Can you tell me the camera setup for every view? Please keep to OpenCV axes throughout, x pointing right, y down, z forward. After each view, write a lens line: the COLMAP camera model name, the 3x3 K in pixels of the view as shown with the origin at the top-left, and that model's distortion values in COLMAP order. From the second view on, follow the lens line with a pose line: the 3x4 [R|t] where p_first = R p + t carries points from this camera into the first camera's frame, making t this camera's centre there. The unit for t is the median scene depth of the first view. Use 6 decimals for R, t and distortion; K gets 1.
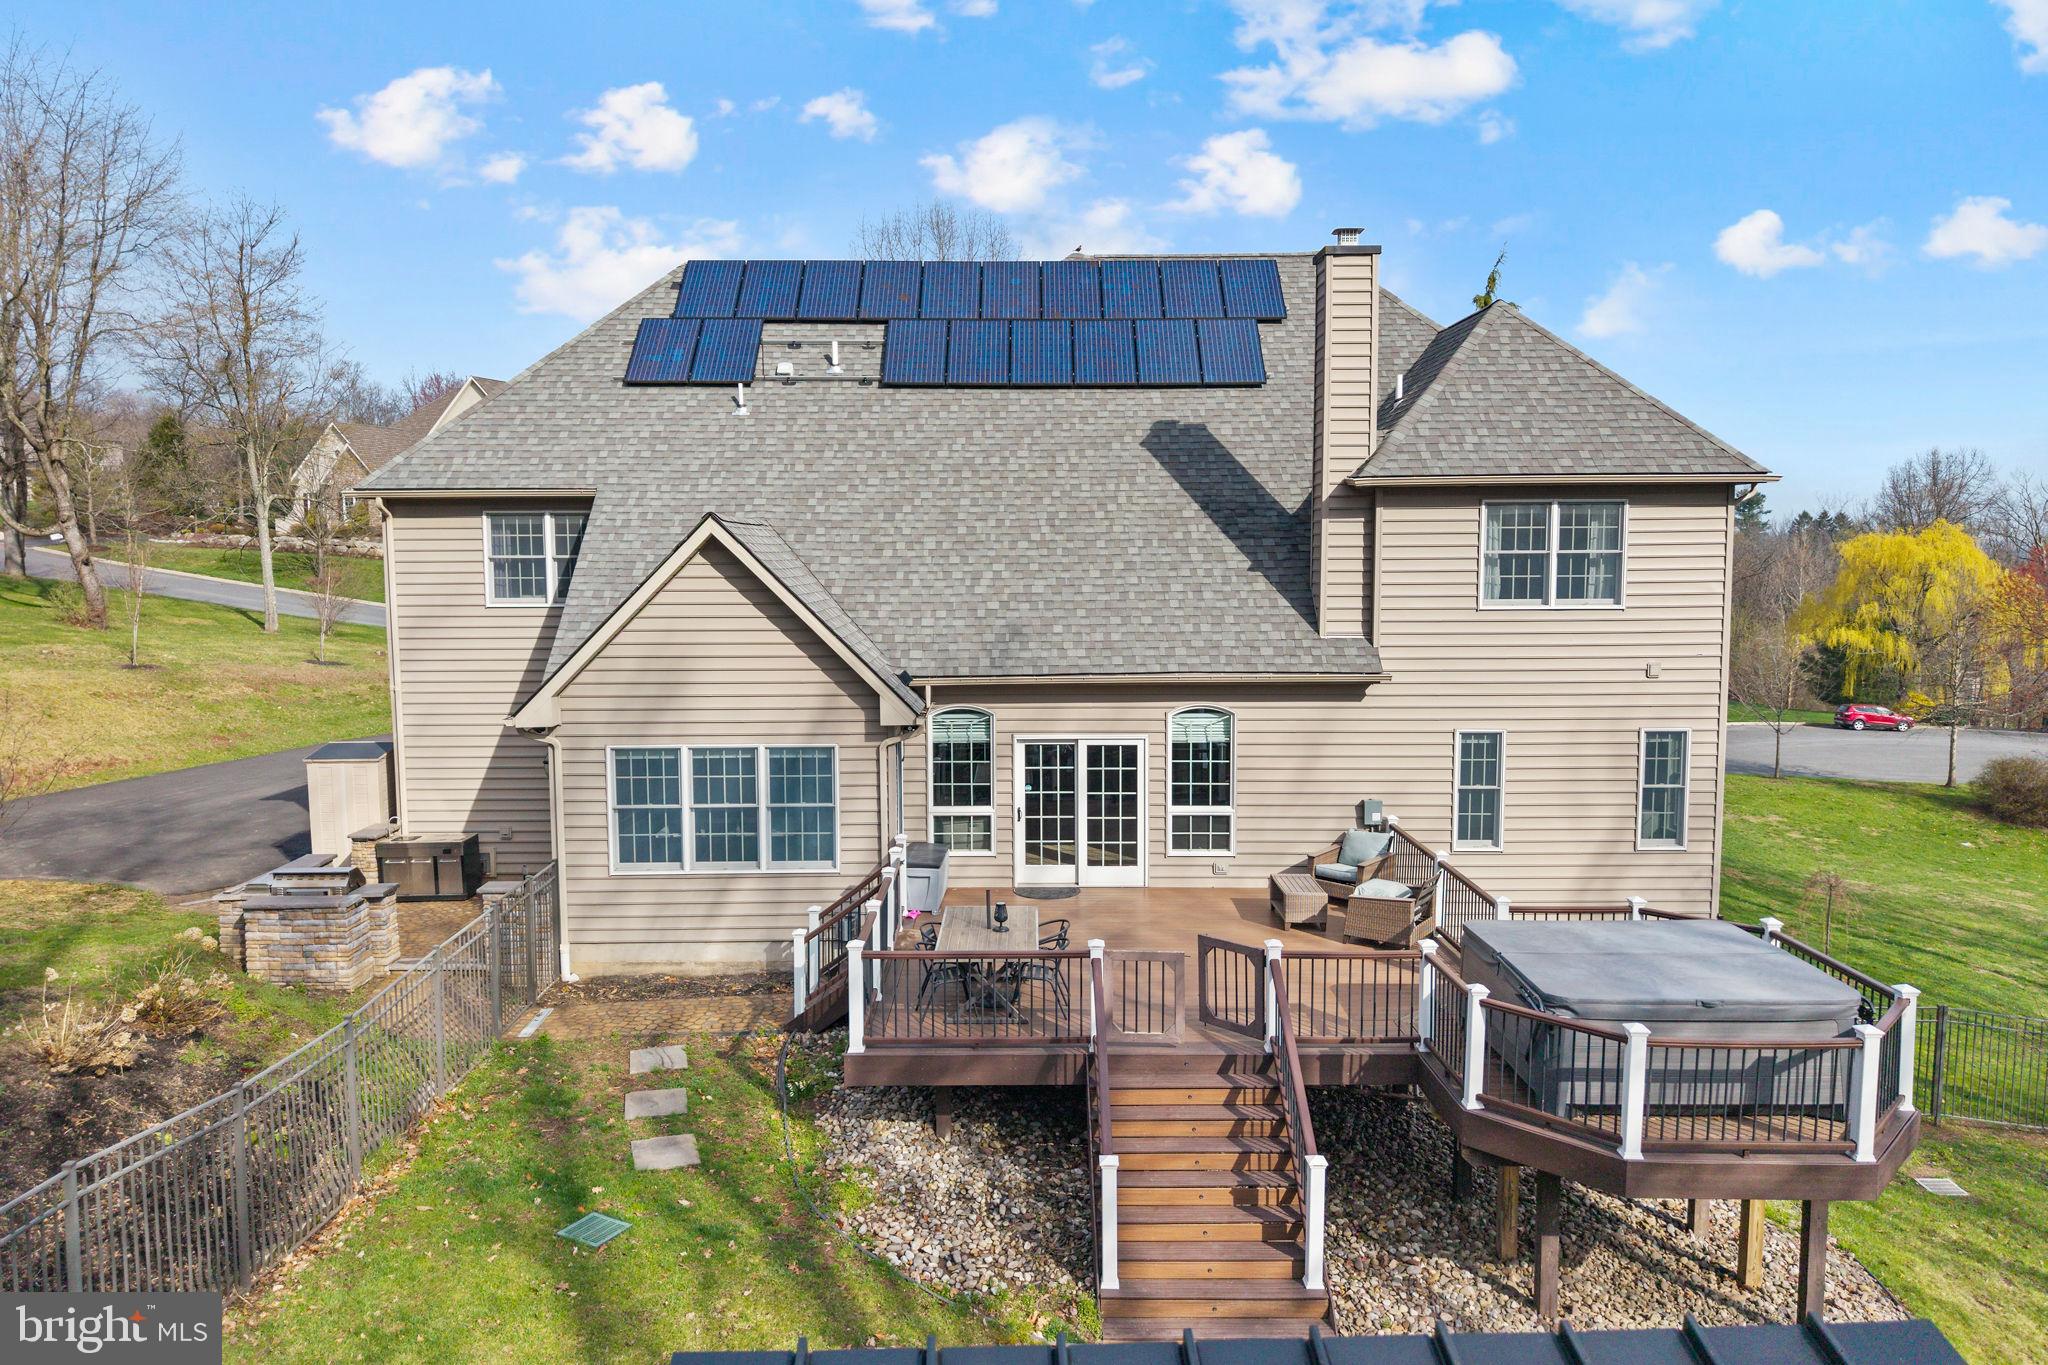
lens RADIAL K [[1376.6, 0, 1016.6], [0, 1376.6, 668.7], [0, 0, 1]] dist [0.029686, -0.036981]
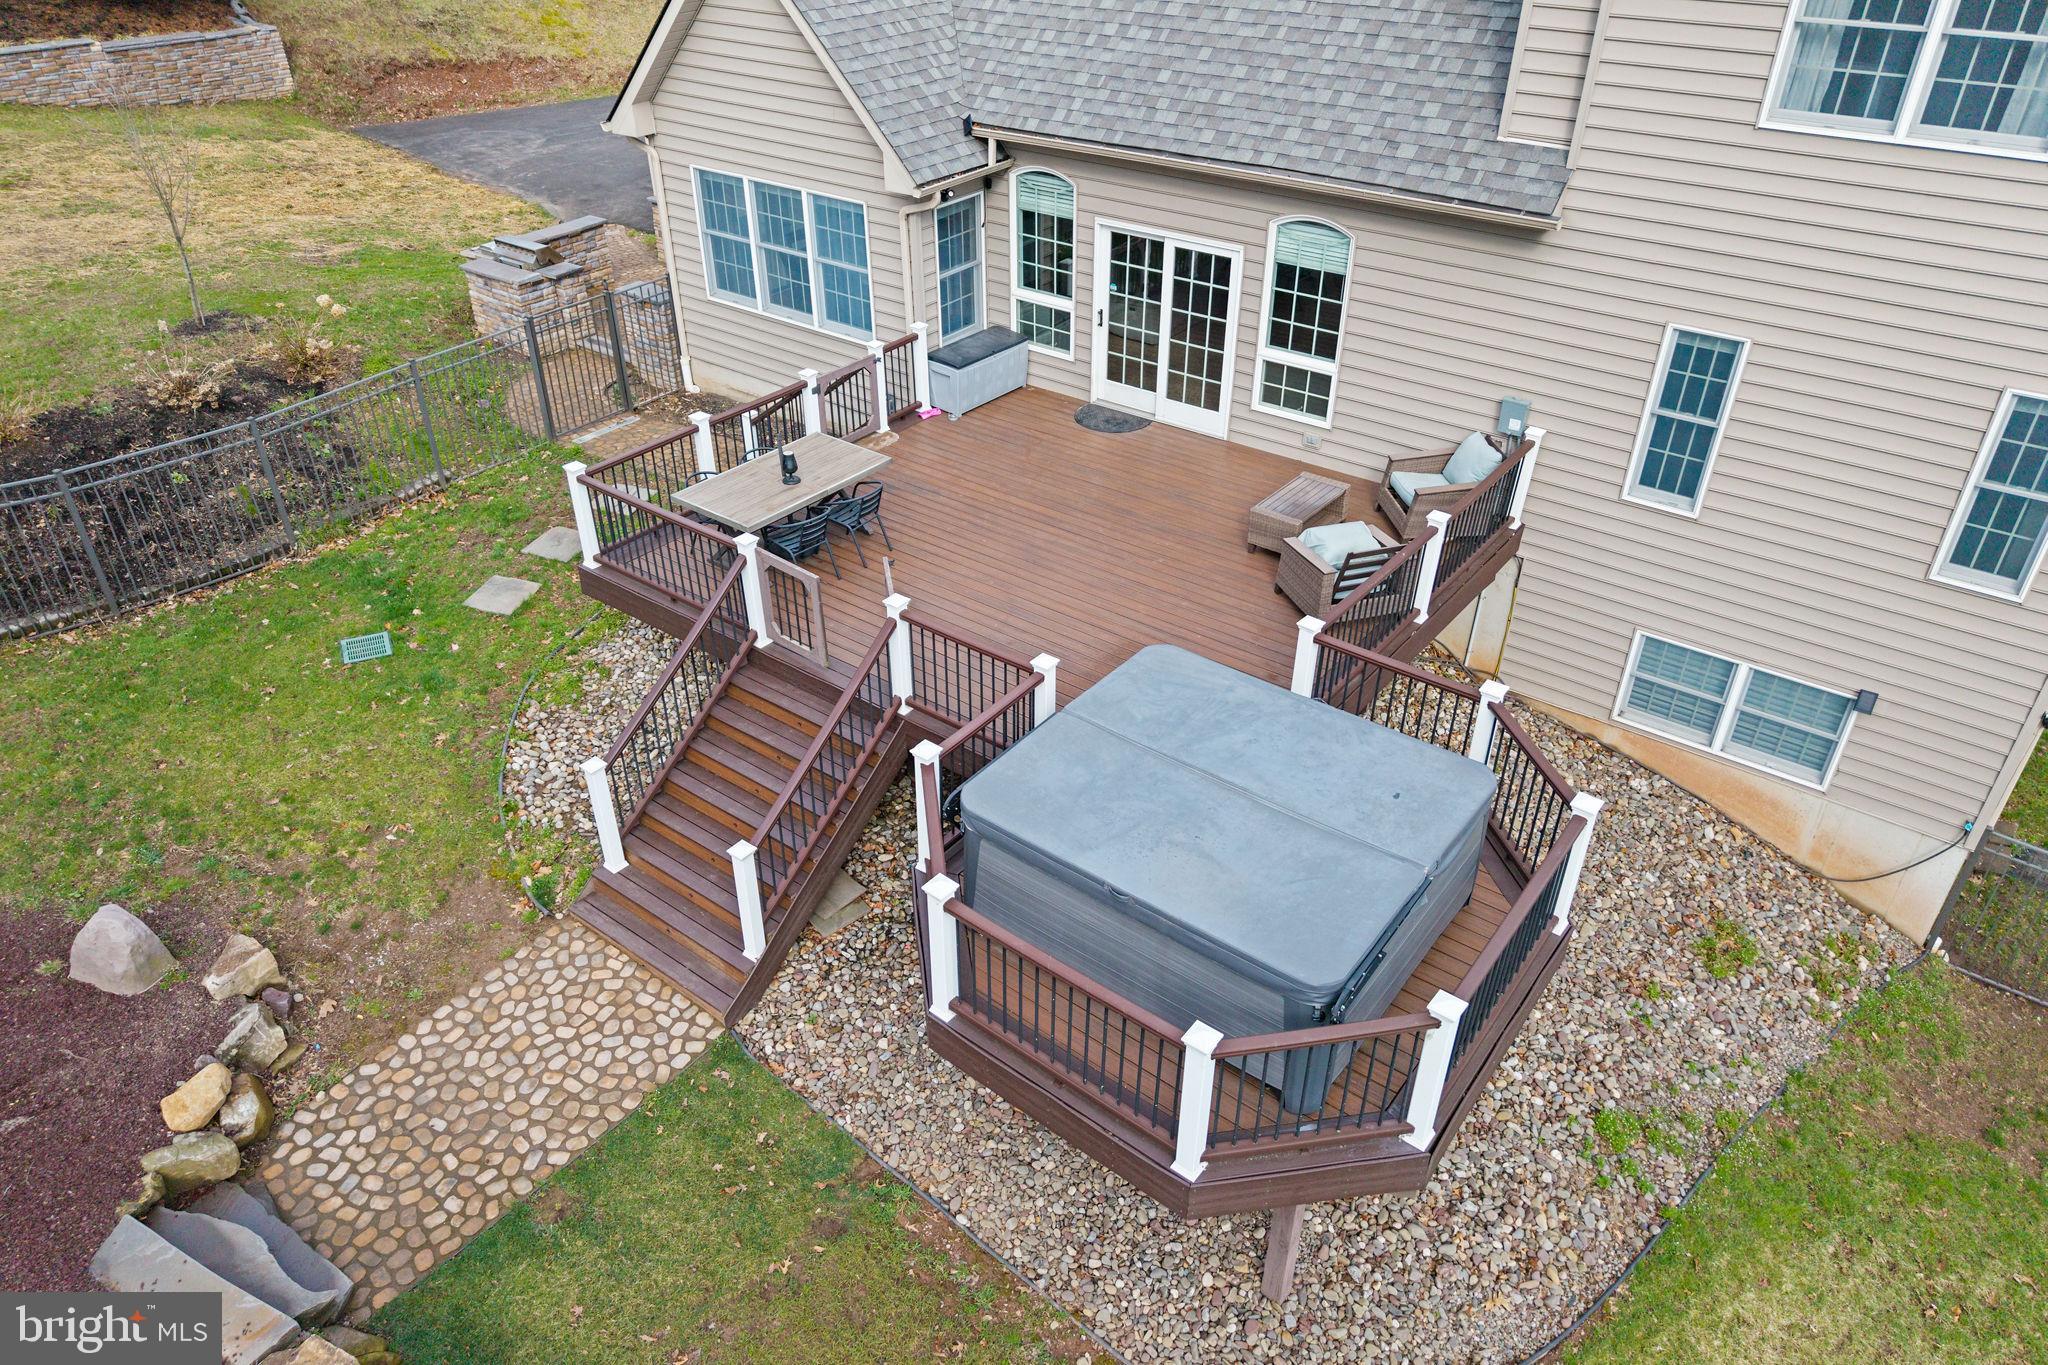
lens RADIAL K [[1376.6, 0, 1028.5], [0, 1376.6, 682.4], [0, 0, 1]] dist [0.029686, -0.036981]
pose [[0.795328, 0.336223, -0.504387, 0.457815], [-0.062884, 0.873351, 0.483016, -0.099384], [0.602908, -0.352438, 0.715744, 0.307851]]
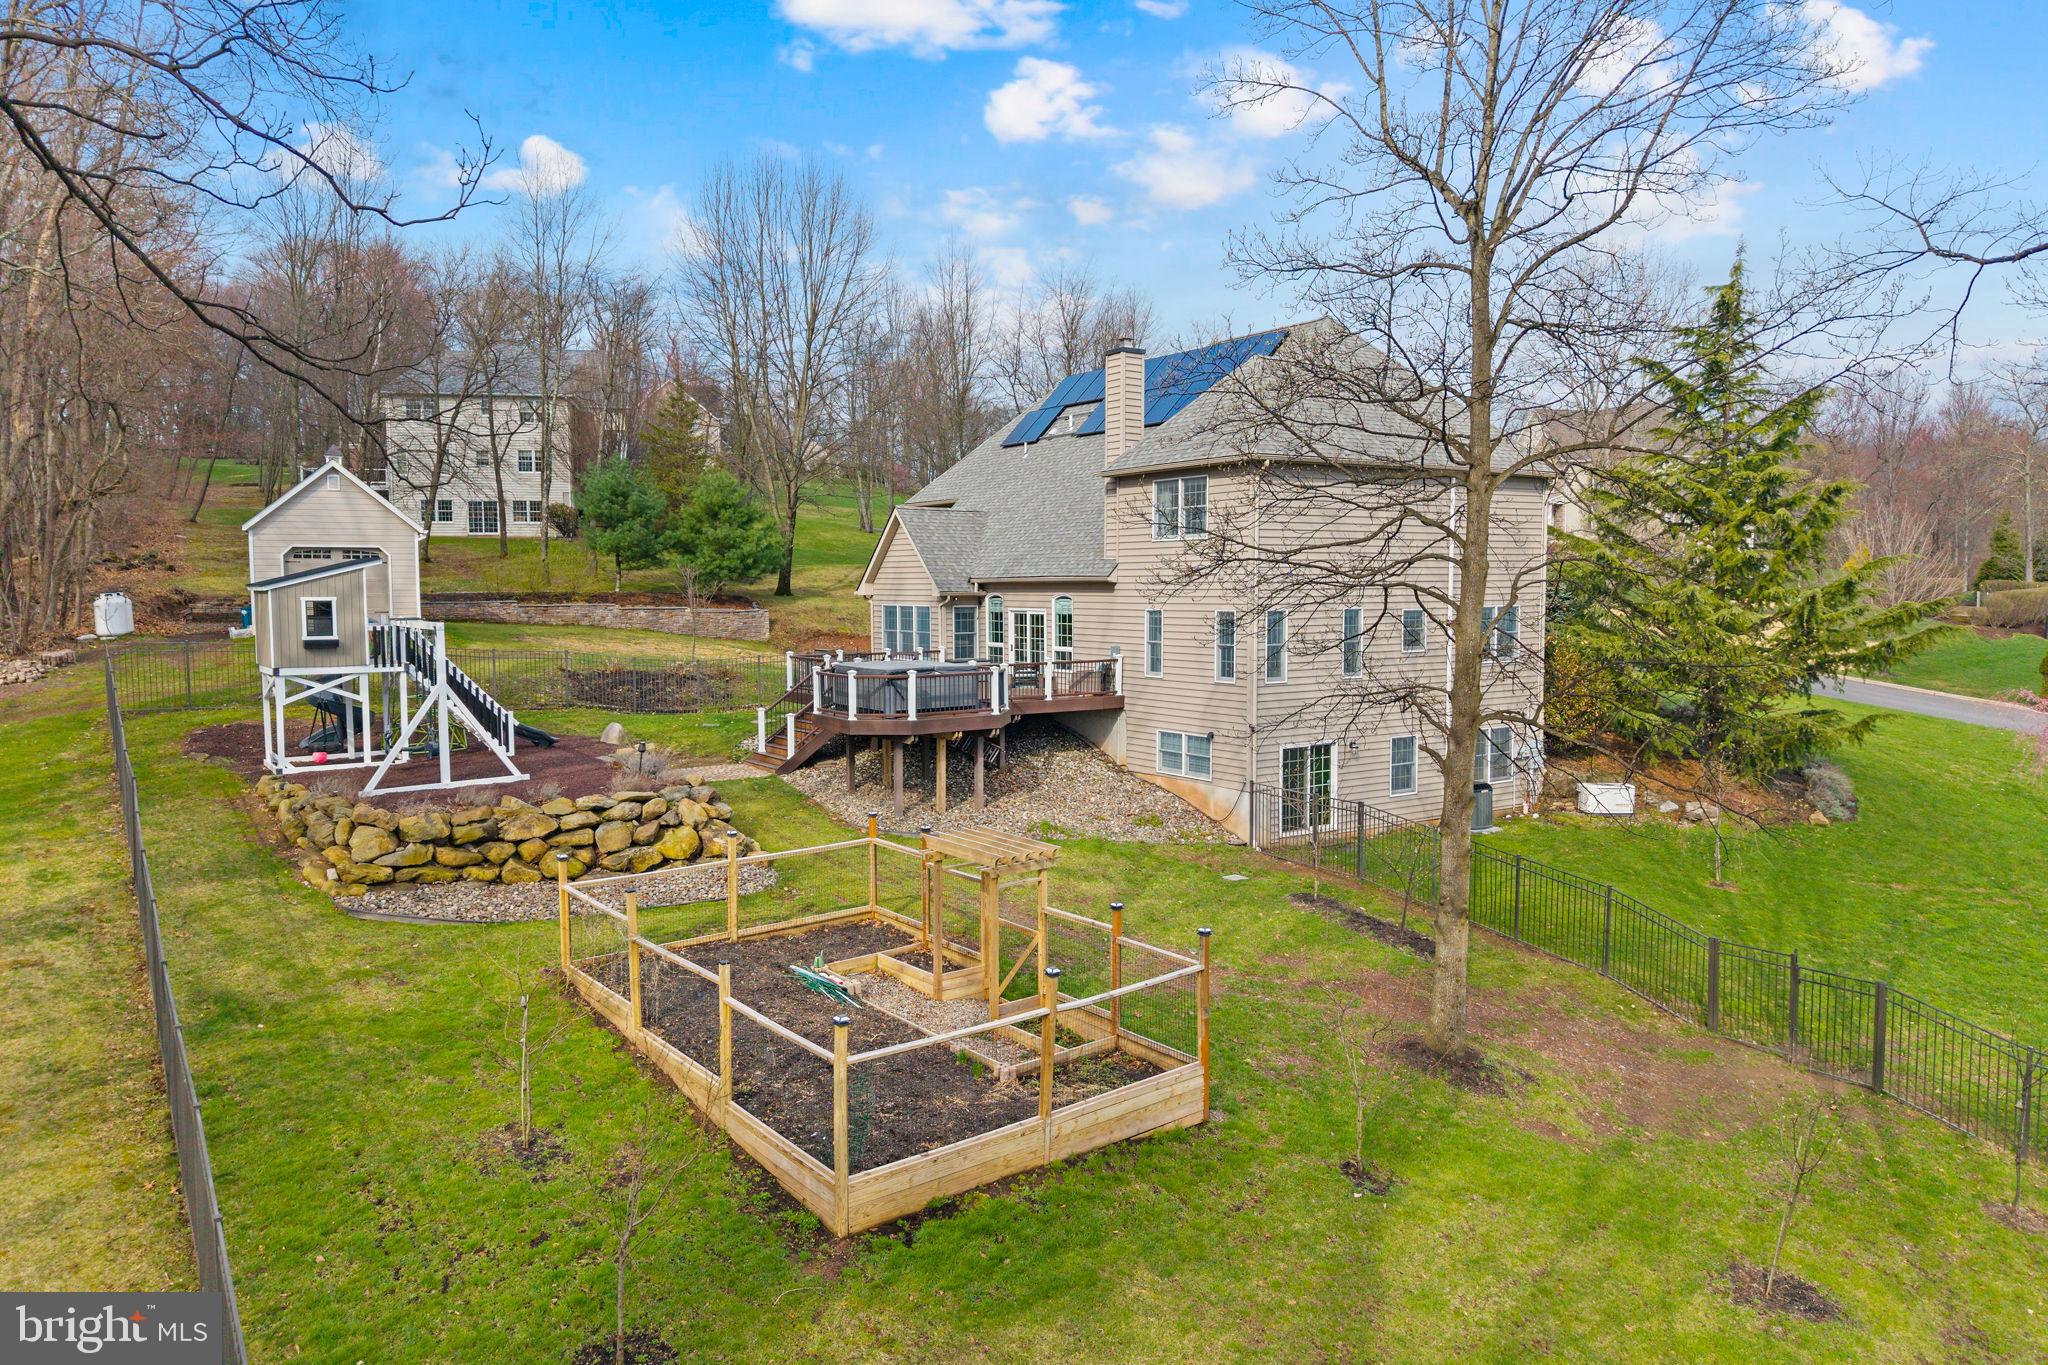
lens RADIAL K [[1376.6, 0, 1022.5], [0, 1376.6, 686.2], [0, 0, 1]] dist [0.029686, -0.036981]
pose [[0.568453, 0.062544, -0.820335, 1.704687], [-0.083881, 0.996316, 0.017835, 0.126010], [0.818429, 0.058672, 0.571605, -0.157618]]
